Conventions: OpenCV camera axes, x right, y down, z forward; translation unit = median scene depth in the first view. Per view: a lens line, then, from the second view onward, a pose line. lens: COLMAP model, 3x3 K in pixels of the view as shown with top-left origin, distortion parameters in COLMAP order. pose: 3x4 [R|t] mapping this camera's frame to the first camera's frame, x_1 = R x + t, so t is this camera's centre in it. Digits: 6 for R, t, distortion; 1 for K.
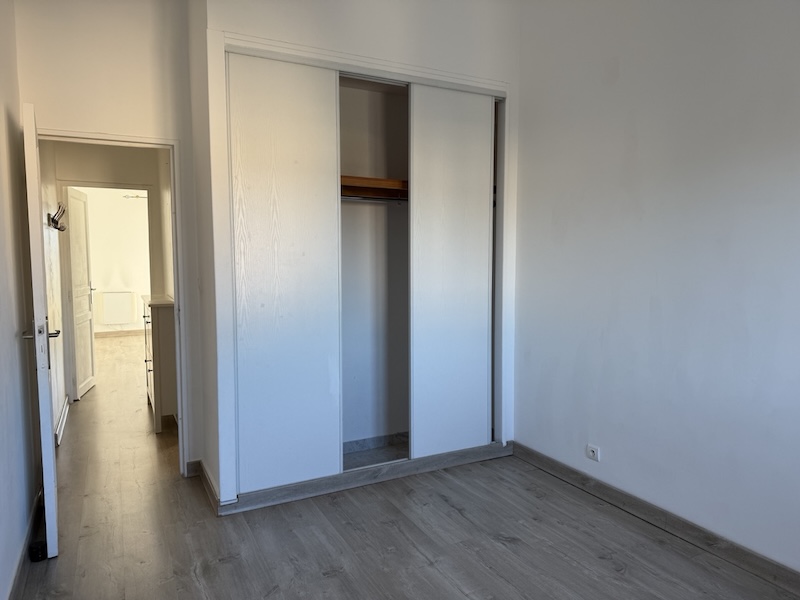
lens RADIAL K [[559.6, 0, 400.7], [0, 559.6, 303.9], [0, 0, 1]] dist [-0.004663, -0.001788]
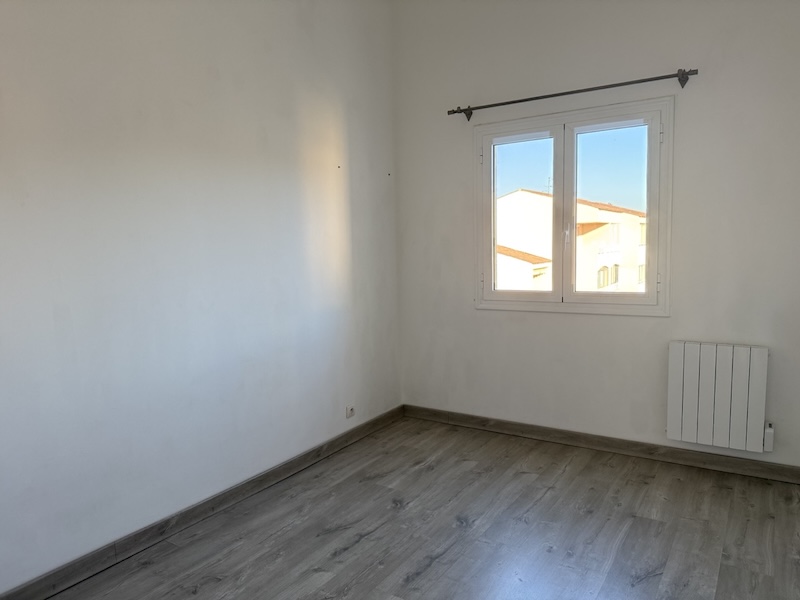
lens RADIAL K [[559.6, 0, 399.8], [0, 559.6, 294.6], [0, 0, 1]] dist [-0.004663, -0.001788]
pose [[-0.492739, -0.060024, 0.868105, -0.552760], [0.107678, 0.985745, 0.129276, -0.088705], [-0.863489, 0.157175, -0.479252, 1.107792]]
